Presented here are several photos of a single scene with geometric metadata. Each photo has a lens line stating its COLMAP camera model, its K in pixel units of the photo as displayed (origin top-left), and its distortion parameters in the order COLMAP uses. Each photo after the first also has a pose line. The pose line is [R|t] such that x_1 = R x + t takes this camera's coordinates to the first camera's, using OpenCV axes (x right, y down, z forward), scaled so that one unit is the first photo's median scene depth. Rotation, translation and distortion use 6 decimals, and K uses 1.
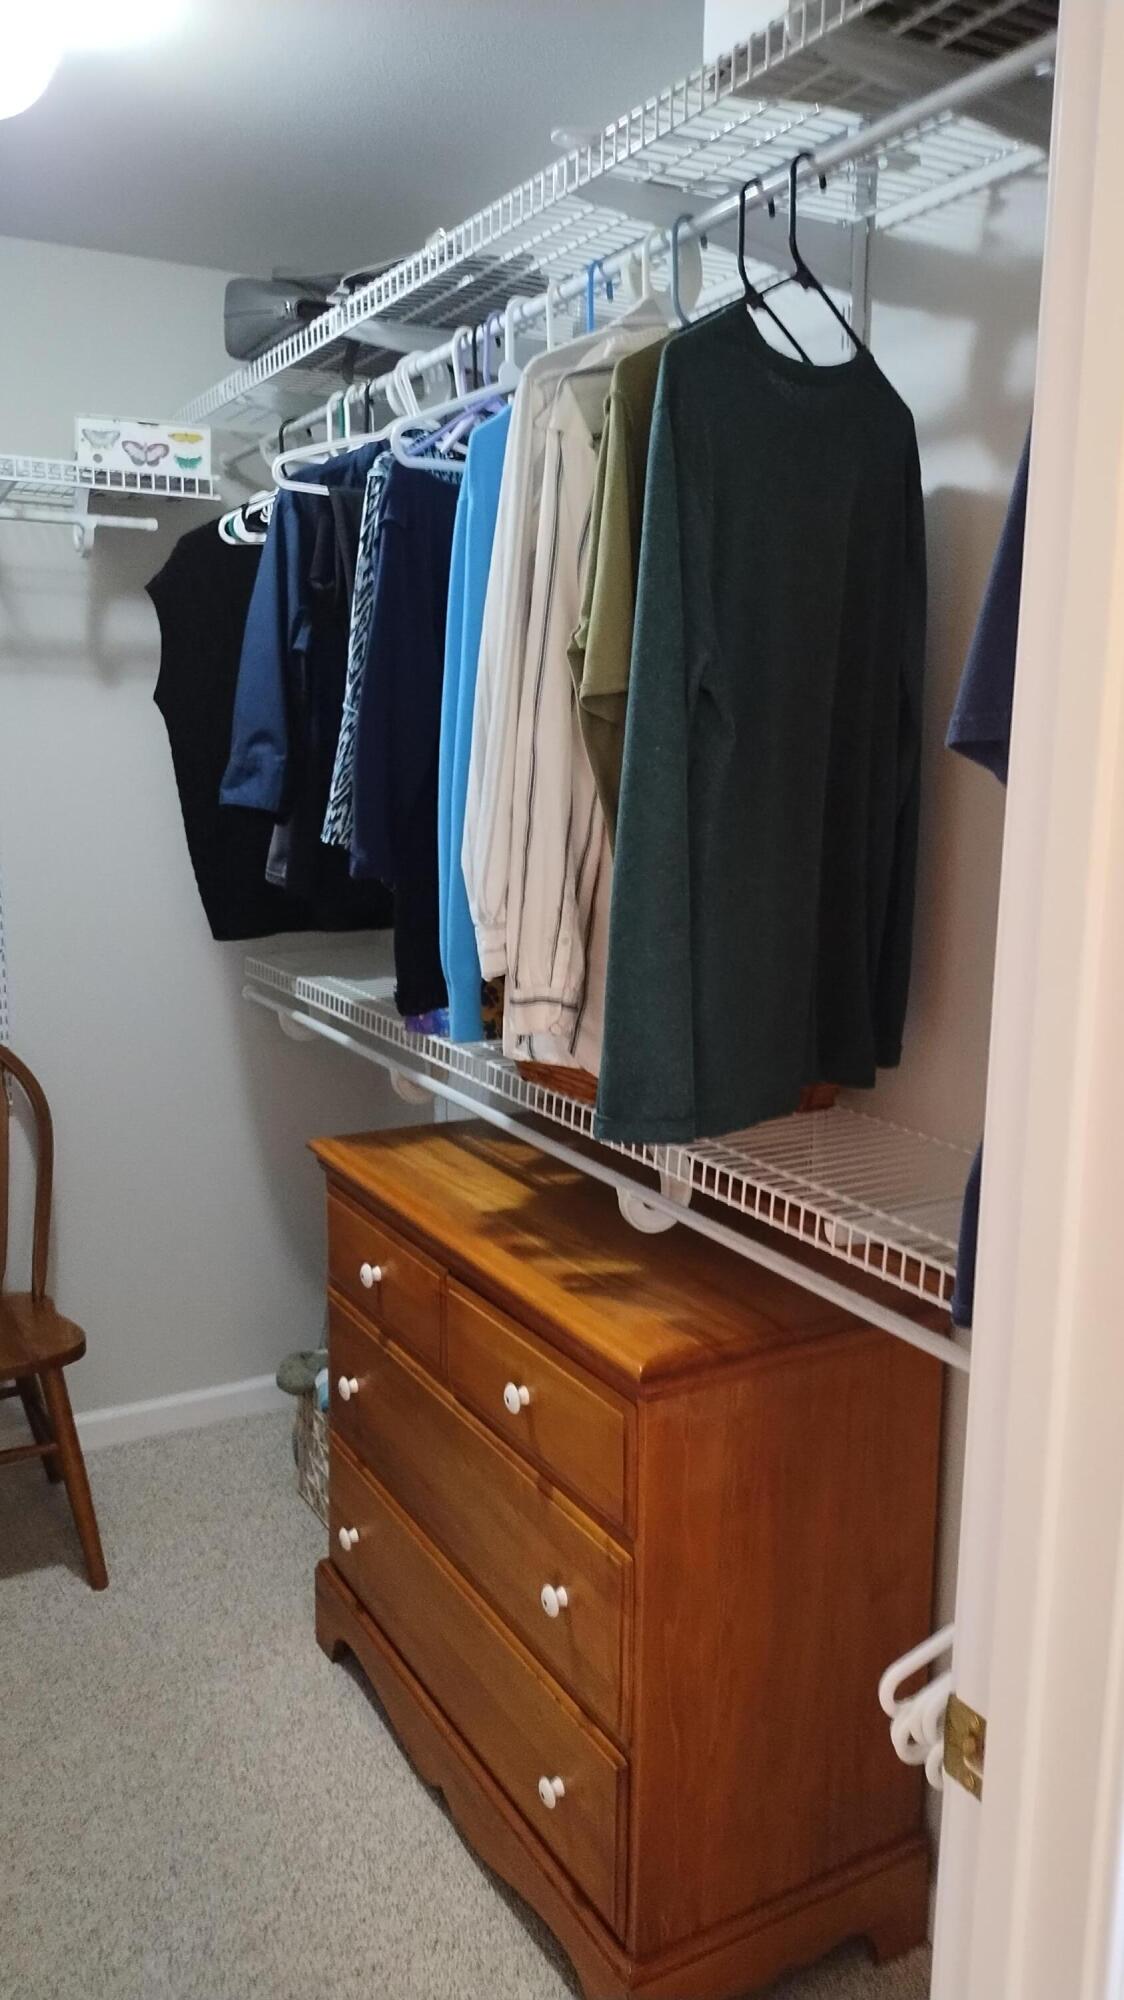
lens RADIAL K [[1497.8, 0, 564.2], [0, 1497.8, 956.2], [0, 0, 1]] dist [0.008548, -0.120655]
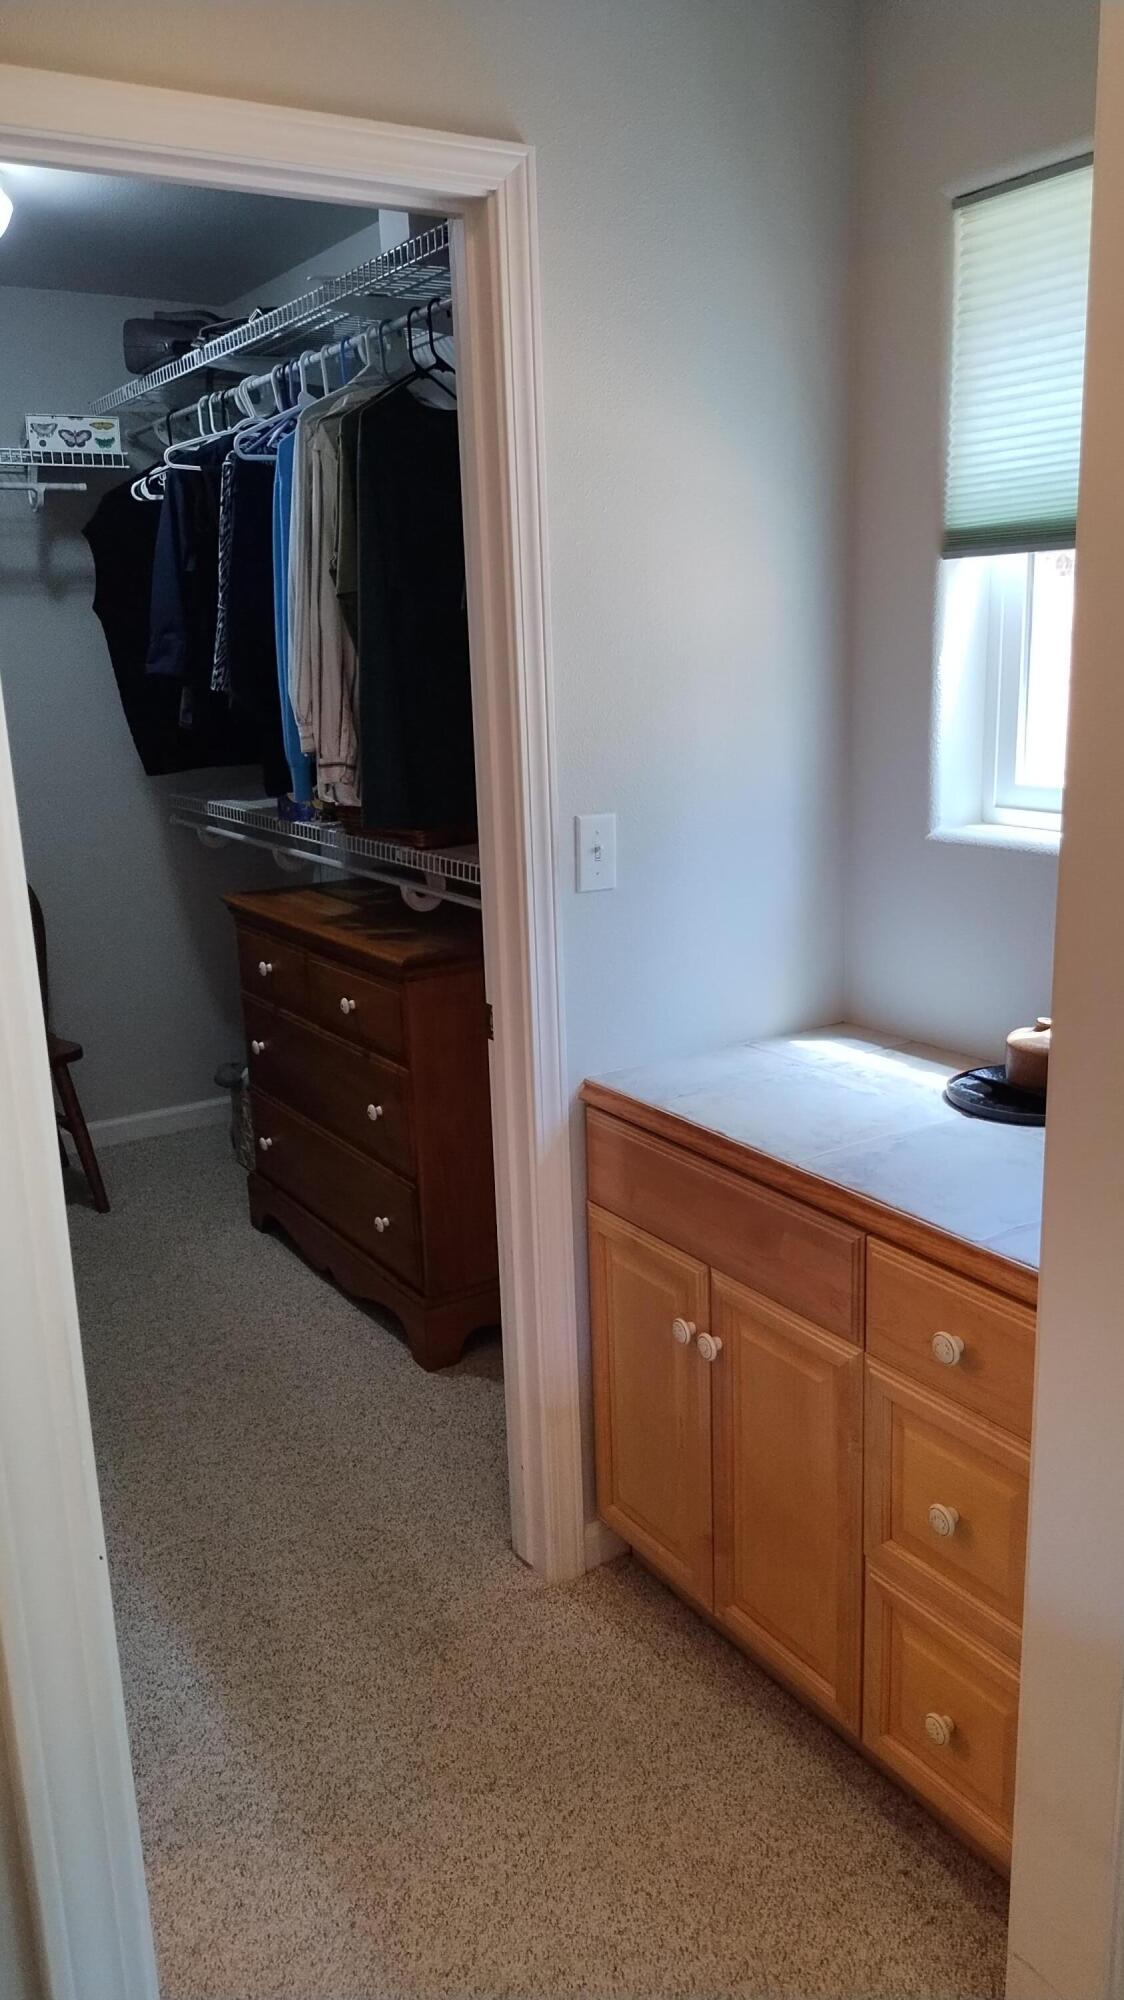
lens RADIAL K [[1511.1, 0, 600.0], [0, 1511.1, 997.6], [0, 0, 1]] dist [-0.001839, -0.169052]
pose [[0.996254, -0.060678, 0.061619, 0.122091], [0.054491, 0.993737, 0.097554, 0.104306], [-0.067153, -0.093831, 0.993321, -0.609995]]
